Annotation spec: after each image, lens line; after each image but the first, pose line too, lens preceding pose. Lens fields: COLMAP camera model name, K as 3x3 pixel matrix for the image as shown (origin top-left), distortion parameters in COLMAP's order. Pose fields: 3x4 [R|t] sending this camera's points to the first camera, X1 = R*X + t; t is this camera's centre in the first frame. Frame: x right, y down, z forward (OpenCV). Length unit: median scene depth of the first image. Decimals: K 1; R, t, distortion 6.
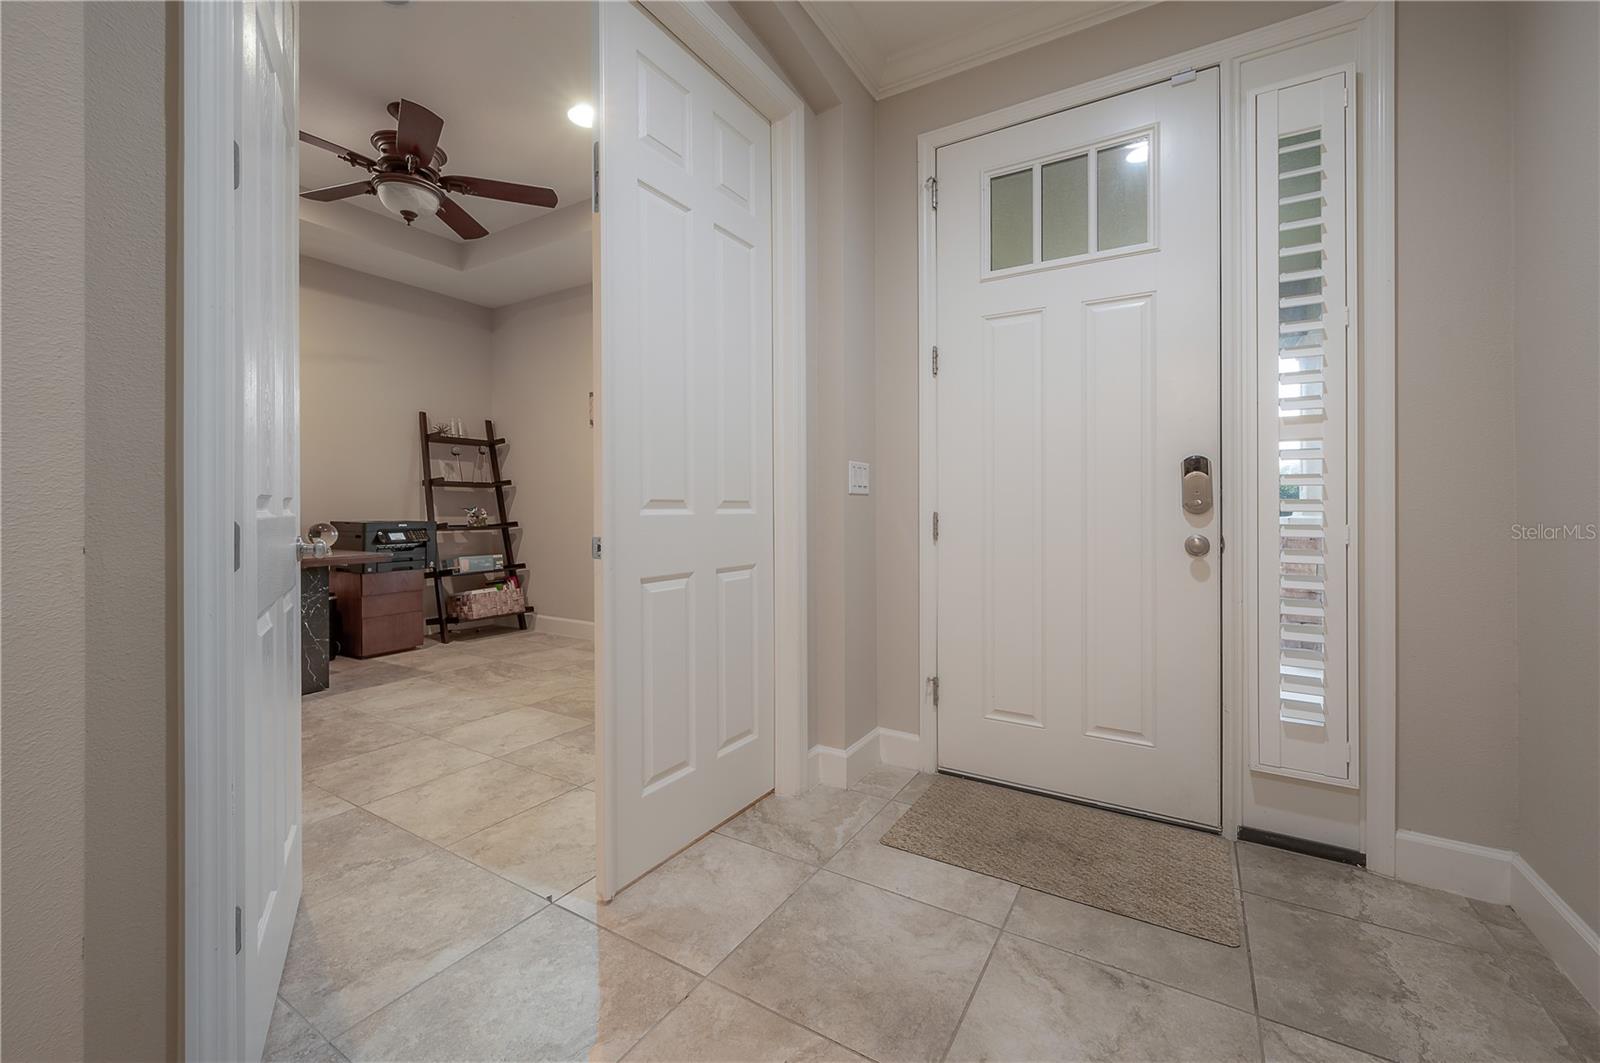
lens RADIAL K [[632.9, 0, 826.3], [0, 632.9, 514.9], [0, 0, 1]] dist [0.000772, -0.000103]
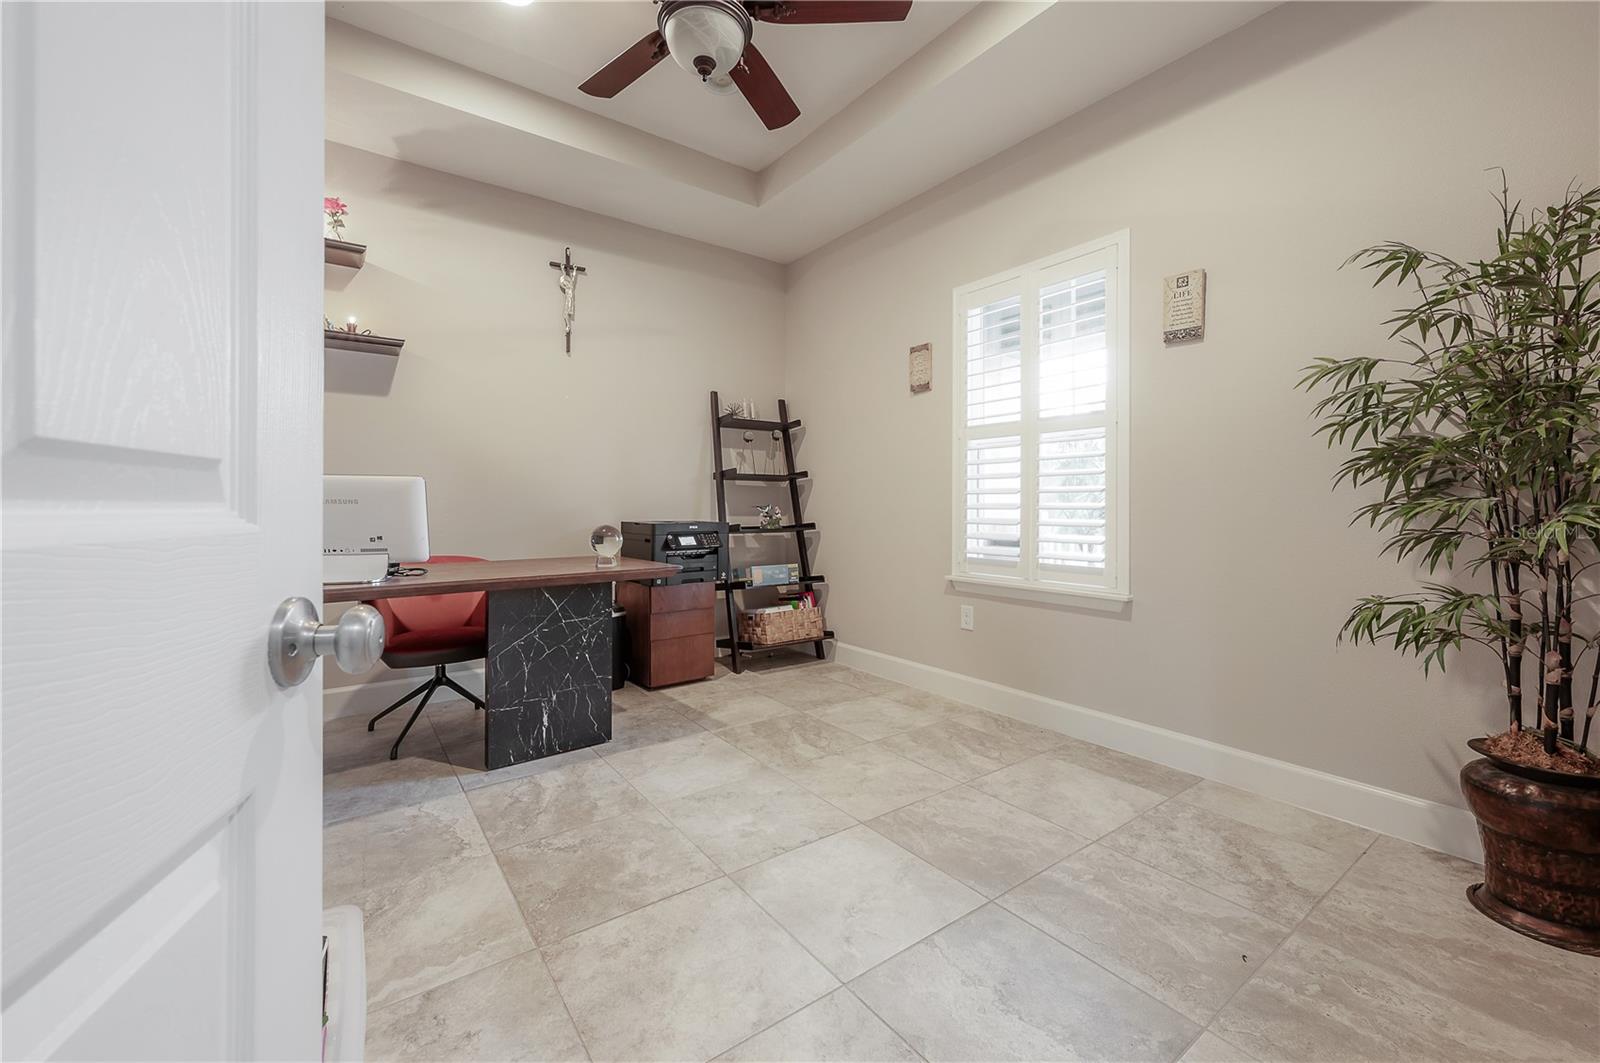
lens RADIAL K [[648.4, 0, 813.6], [0, 648.4, 503.7], [0, 0, 1]] dist [-0.001259, -0.000101]
pose [[0.919172, -0.002864, -0.393845, -0.191940], [-0.003260, 0.999884, -0.014880, -0.001764], [0.393842, 0.014961, 0.919056, 0.284270]]
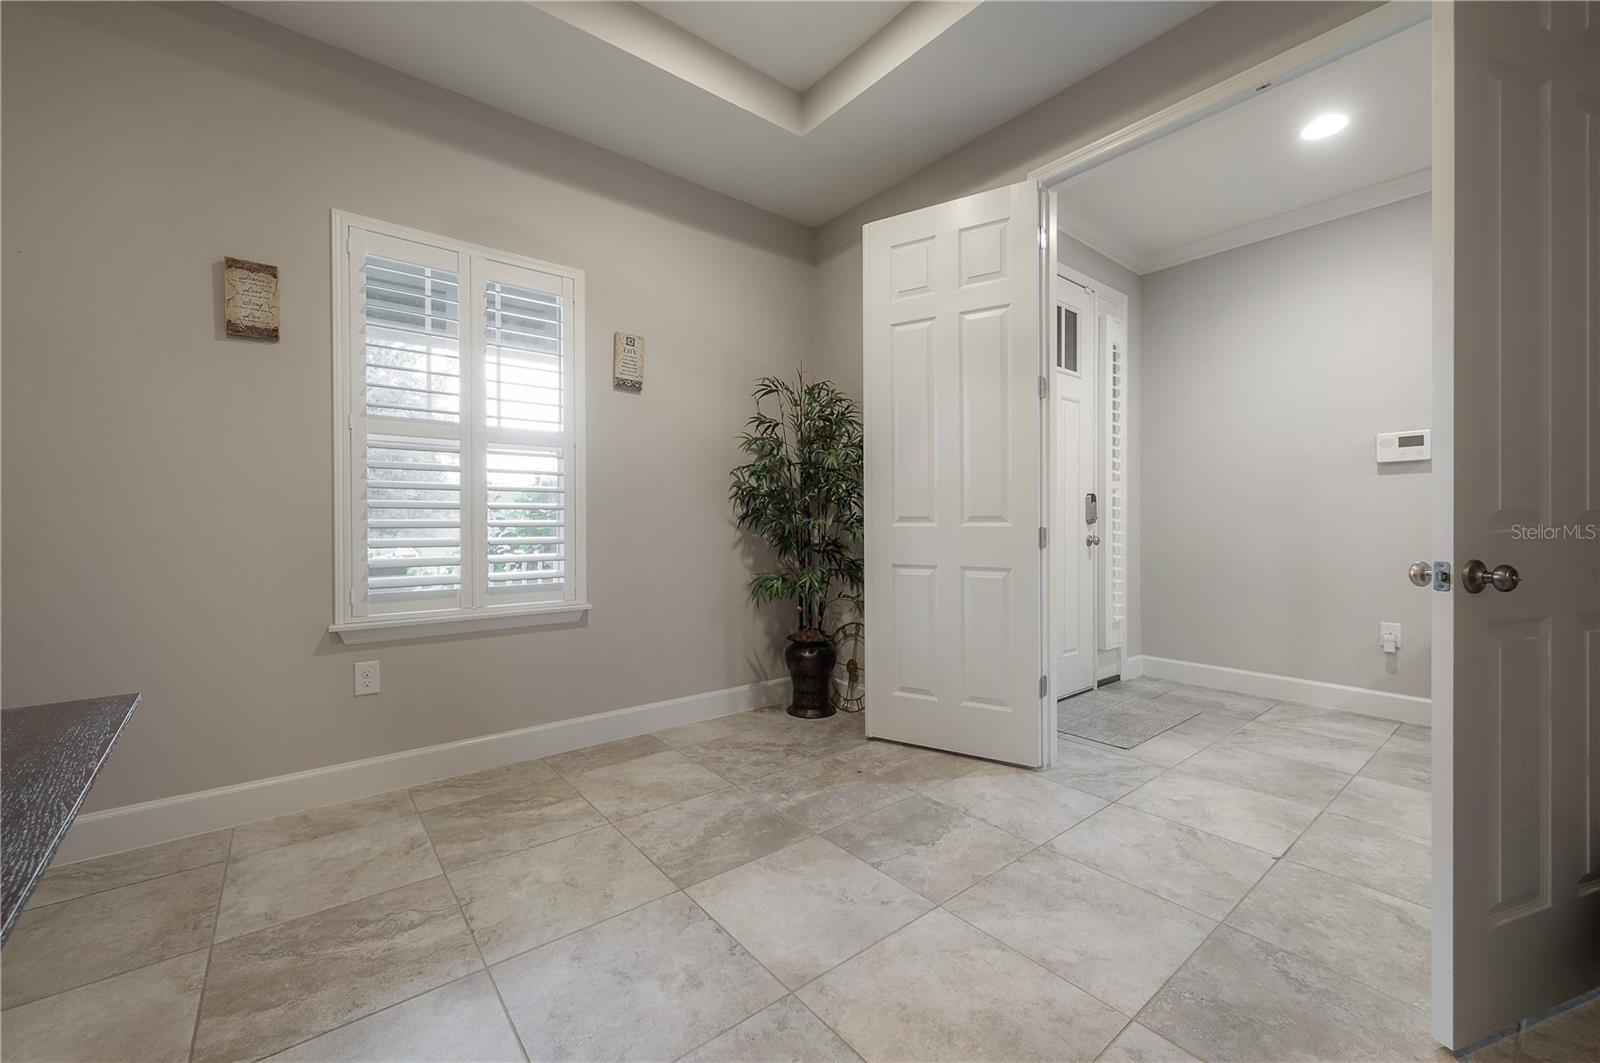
lens RADIAL K [[632.5, 0, 787.6], [0, 632.5, 520.4], [0, 0, 1]] dist [0.000401, 0.000084]
pose [[0.366031, -0.001293, 0.930602, -0.678919], [0.013727, 0.999898, -0.004010, -0.006691], [-0.930501, 0.014242, 0.366012, 0.516811]]
